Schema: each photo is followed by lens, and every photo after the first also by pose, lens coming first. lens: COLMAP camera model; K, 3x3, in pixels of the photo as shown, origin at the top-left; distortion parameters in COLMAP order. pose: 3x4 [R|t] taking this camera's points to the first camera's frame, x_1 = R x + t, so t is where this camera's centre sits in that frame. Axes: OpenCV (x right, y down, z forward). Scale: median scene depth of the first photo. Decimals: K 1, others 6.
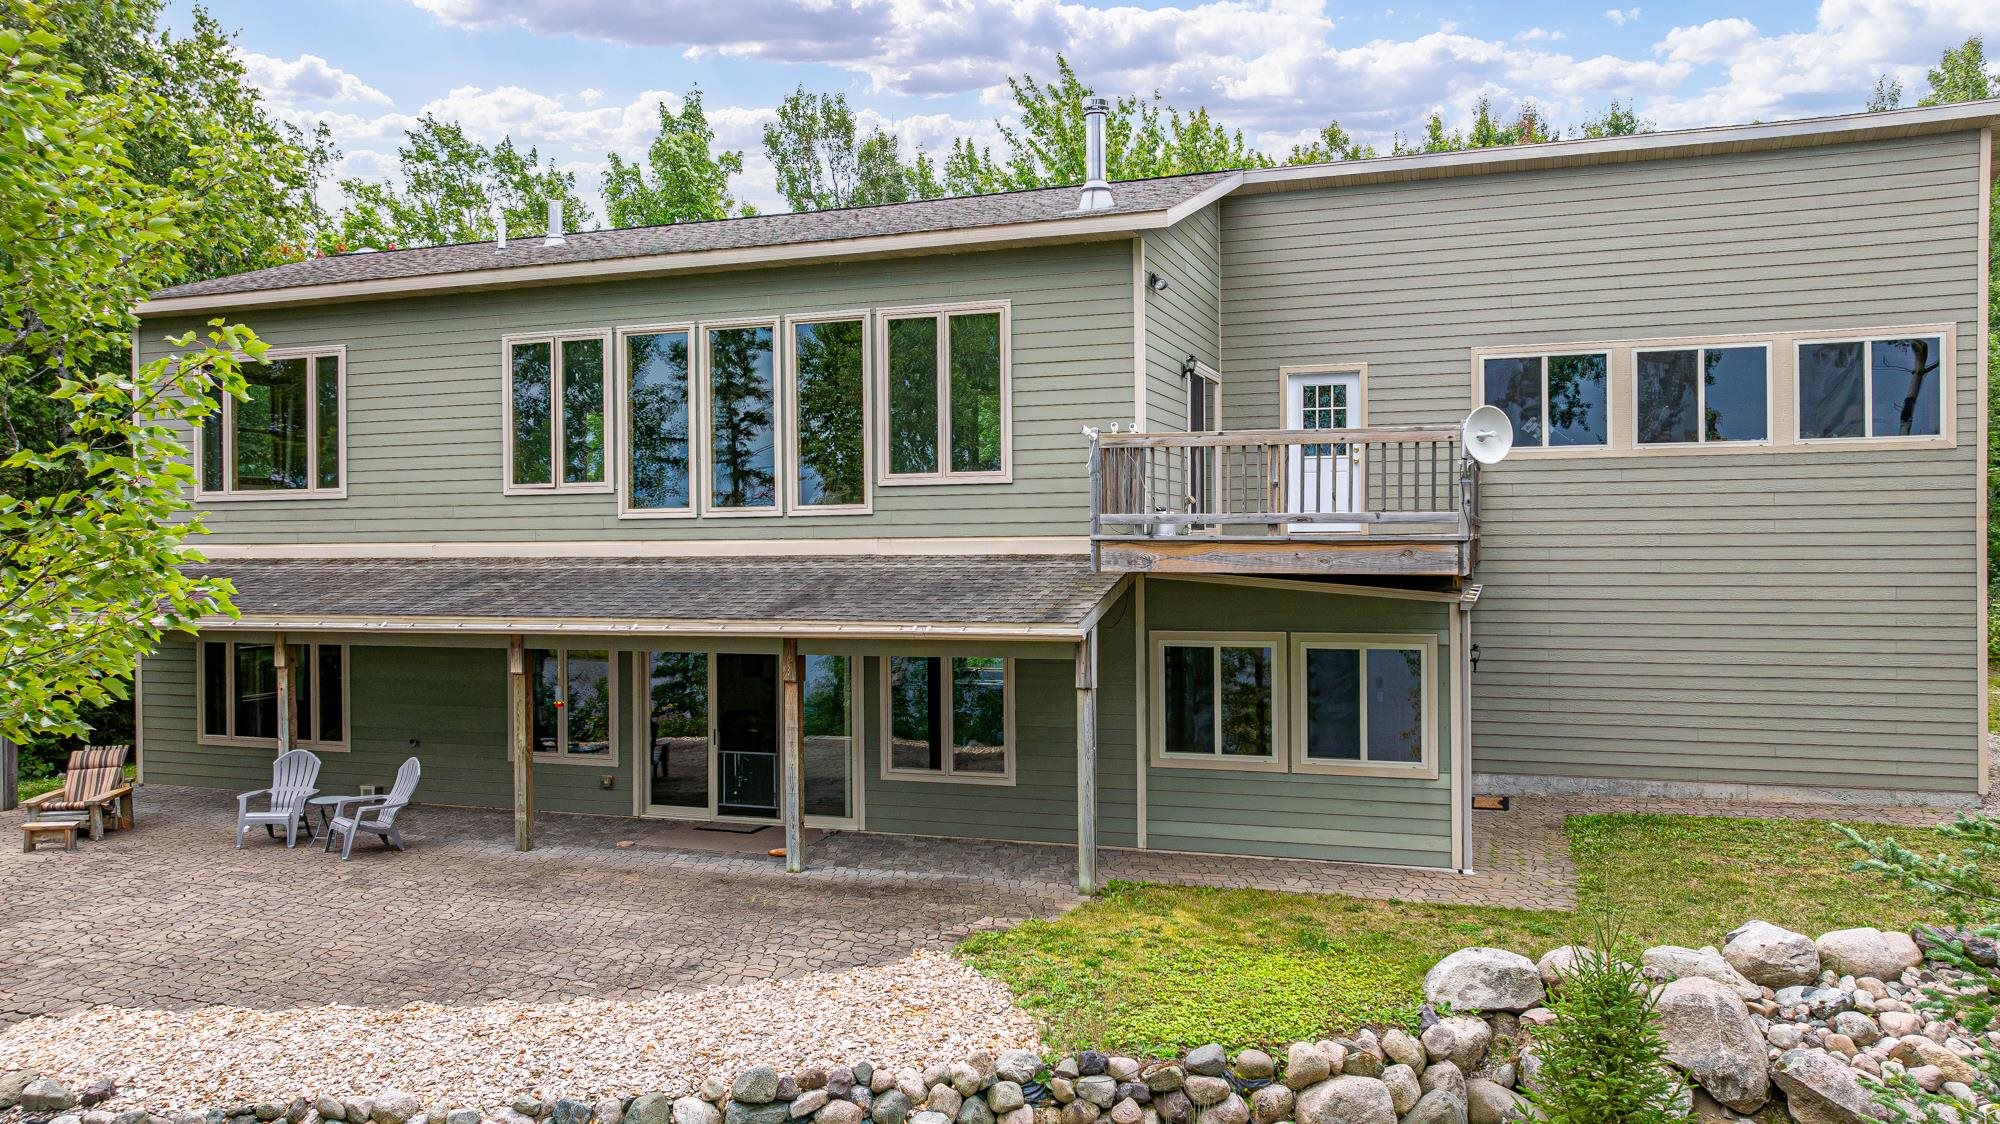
lens RADIAL K [[1406.4, 0, 1005.5], [0, 1406.4, 607.2], [0, 0, 1]] dist [-0.024707, -0.001773]
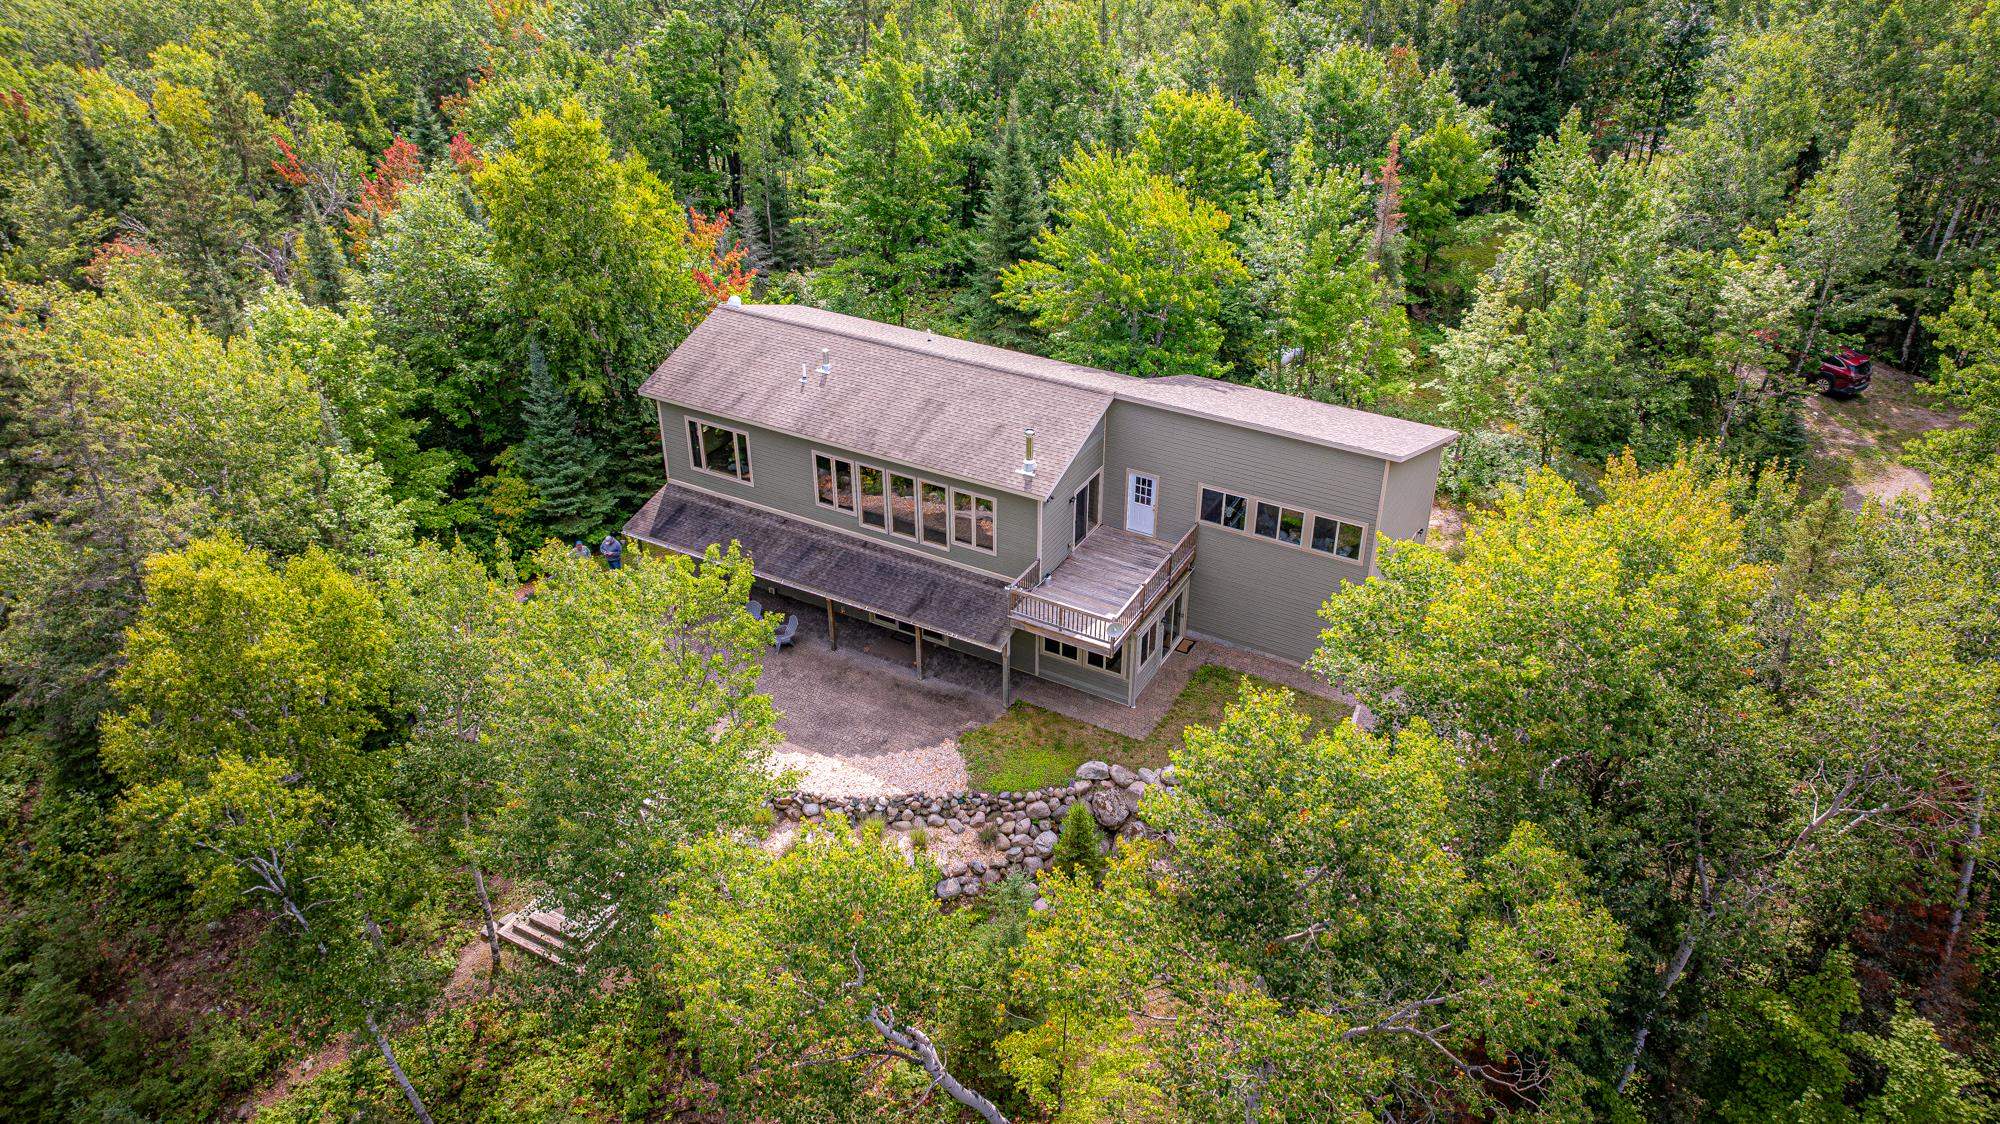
lens RADIAL K [[1405.6, 0, 1000.0], [0, 1405.6, 562.0], [0, 0, 1]] dist [-0.017560, -0.001323]
pose [[0.984688, 0.095079, -0.146117, 0.399869], [-0.011388, 0.871467, 0.490322, -1.379976], [0.173955, -0.481150, 0.859206, -1.333570]]
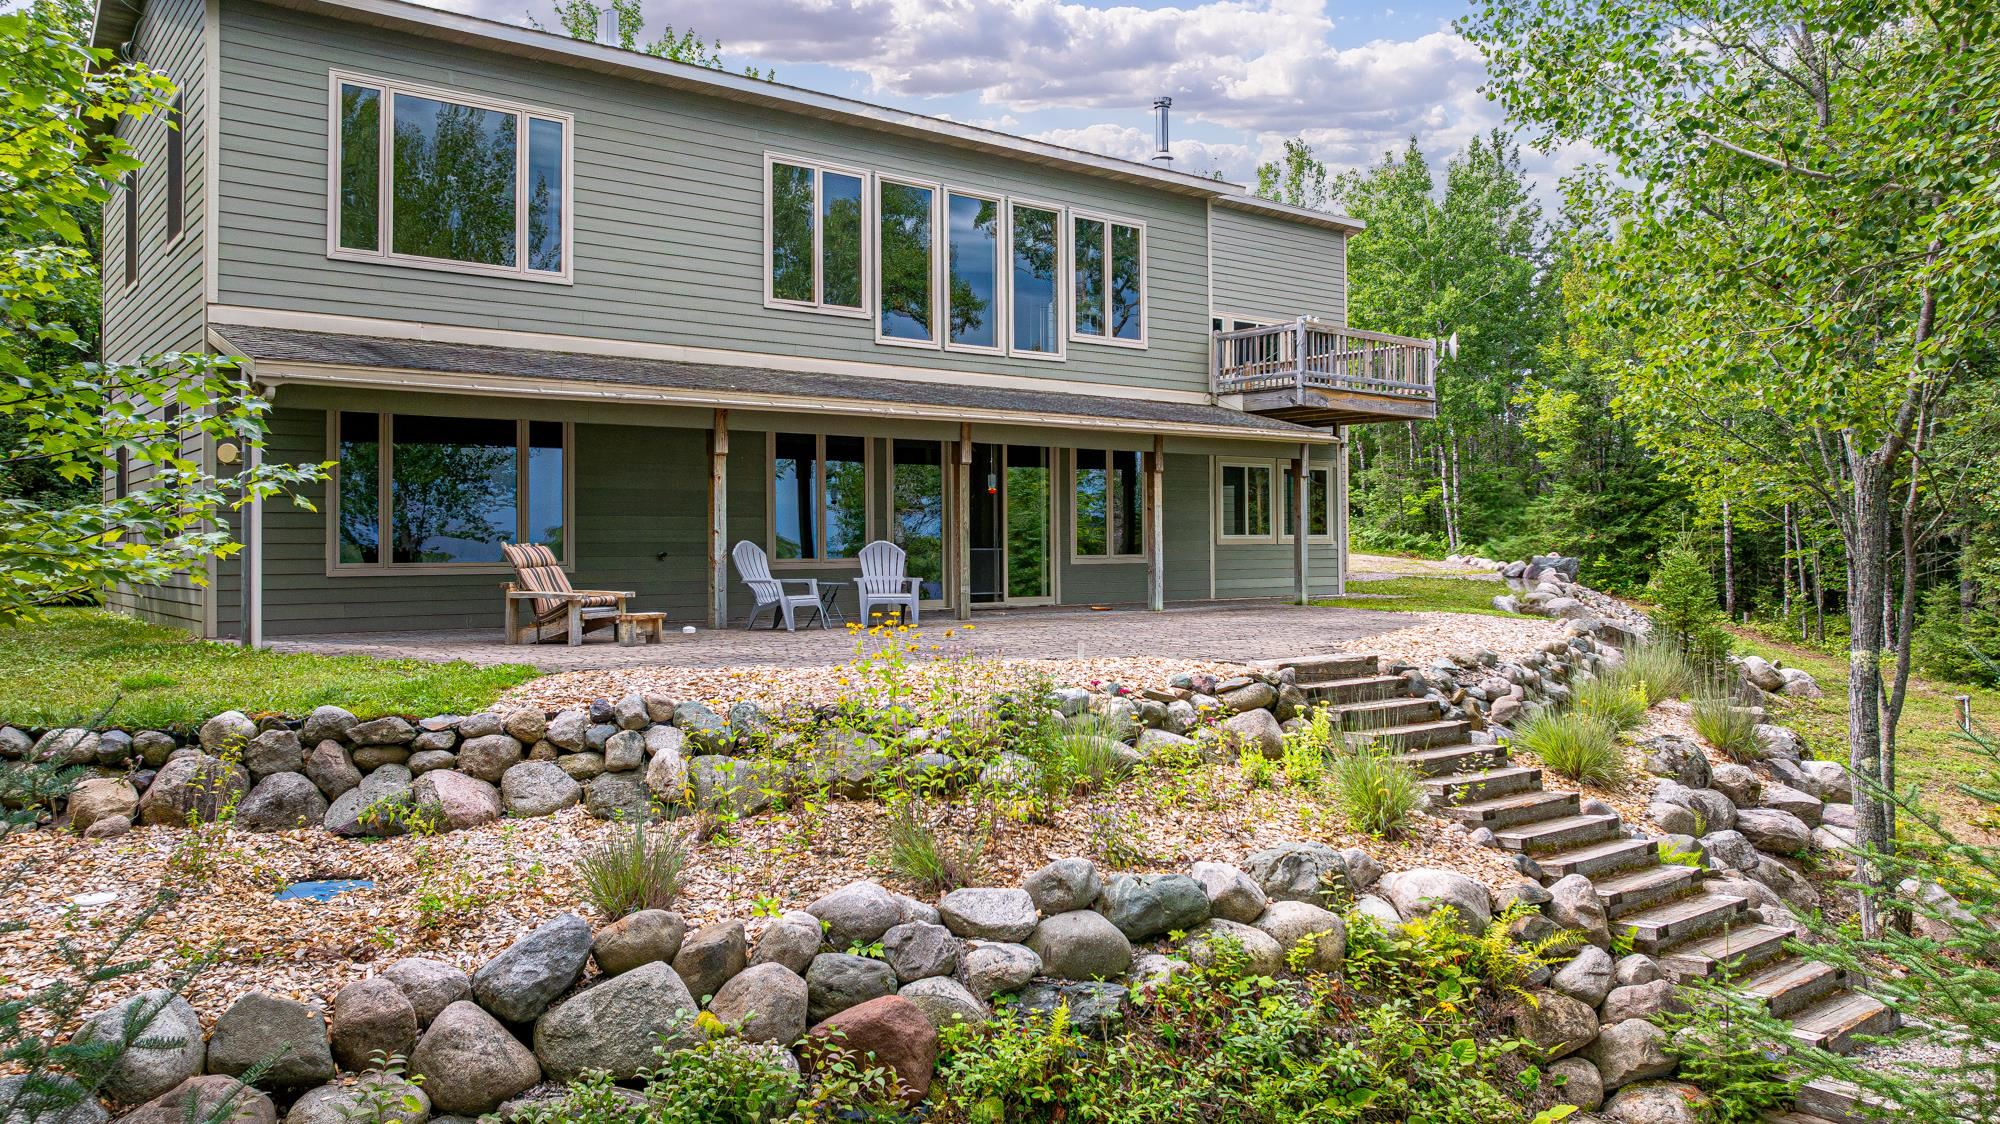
lens RADIAL K [[1417.3, 0, 989.5], [0, 1417.3, 526.0], [0, 0, 1]] dist [-0.000632, -0.054166]
pose [[0.552798, 0.007179, 0.833284, -1.224175], [0.016619, 0.999669, -0.019637, 0.110506], [-0.833150, 0.024703, 0.552496, 0.328866]]
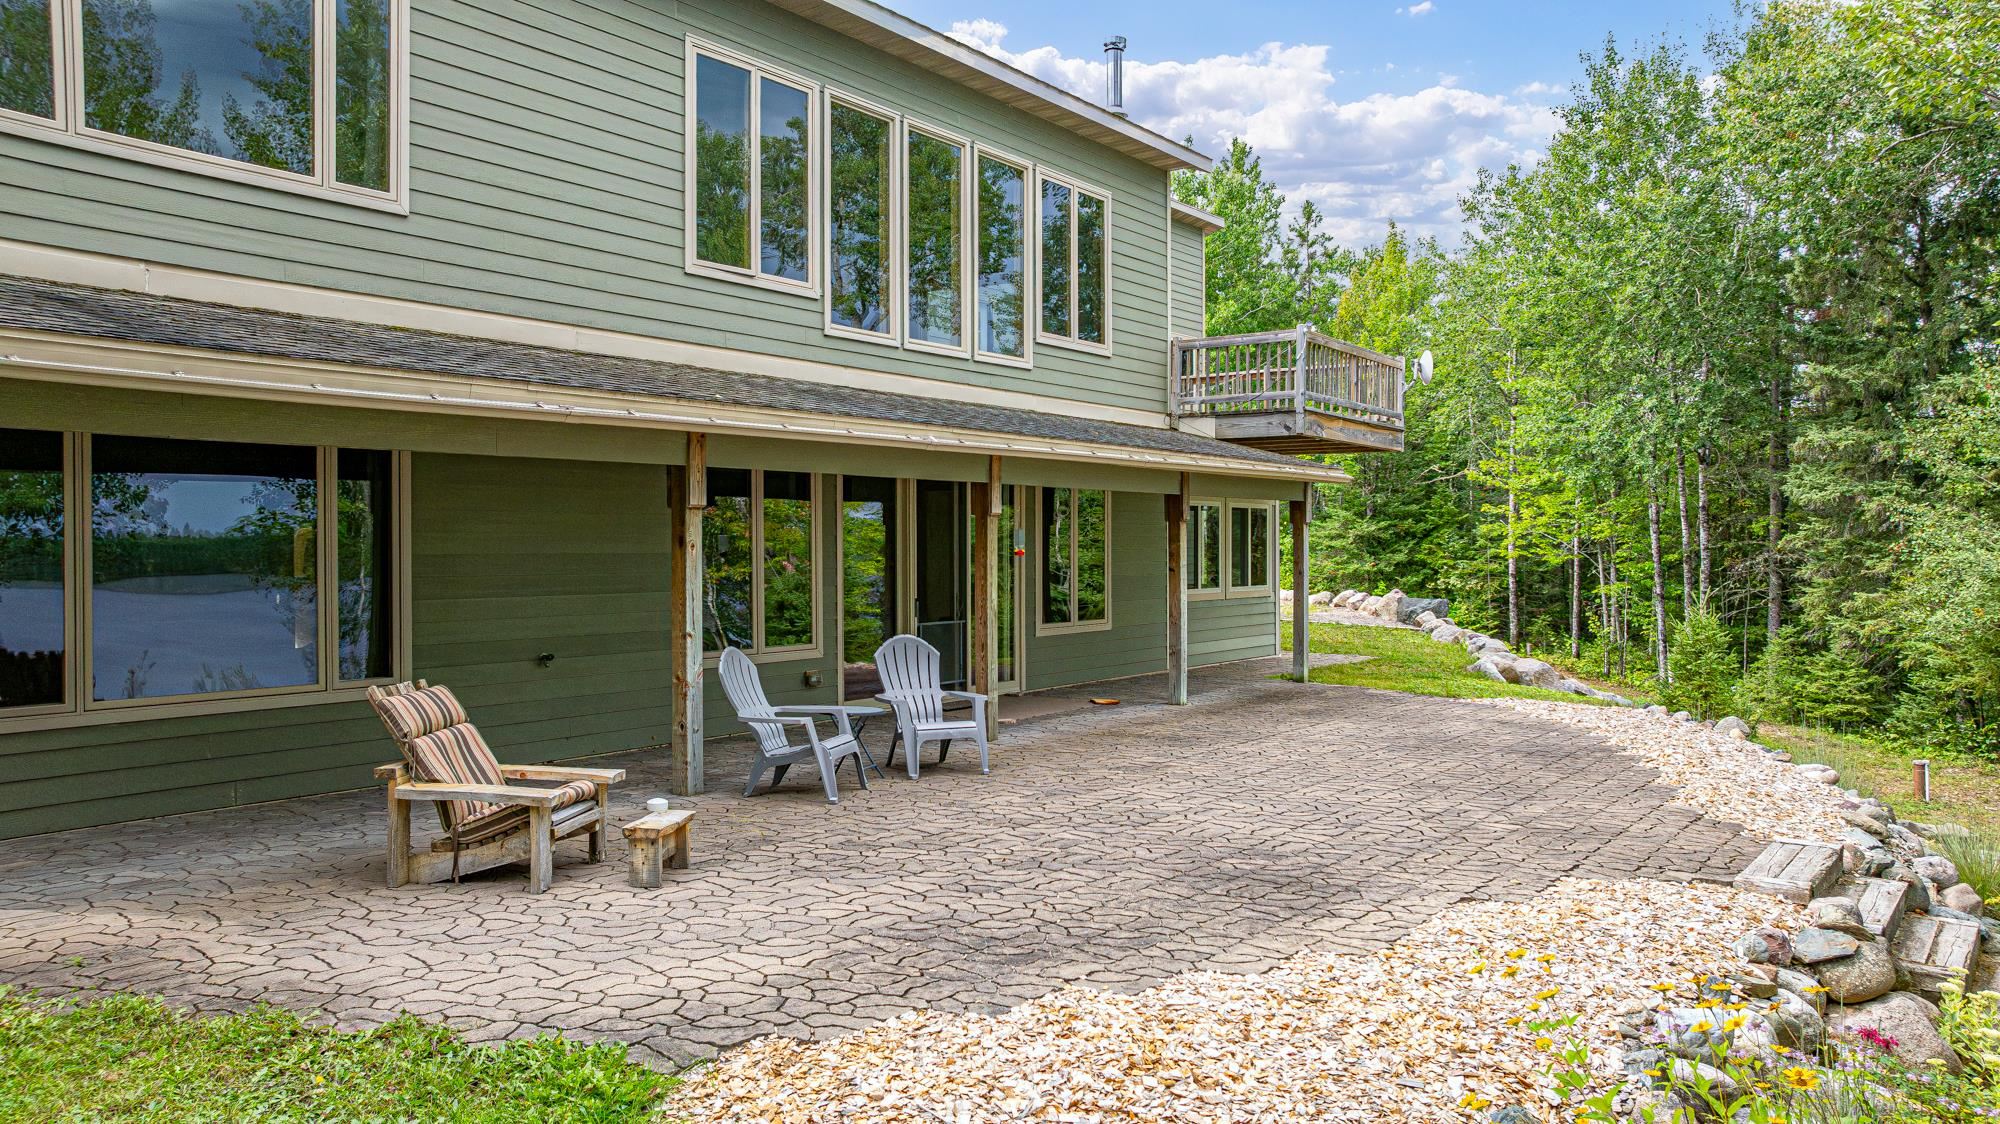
lens RADIAL K [[1405.6, 0, 1000.0], [0, 1405.6, 562.0], [0, 0, 1]] dist [-0.017560, -0.001323]
pose [[0.306745, -0.014000, 0.951689, -1.039366], [0.011984, 0.999869, 0.010846, 0.057856], [-0.951716, 0.008078, 0.306873, 0.712087]]
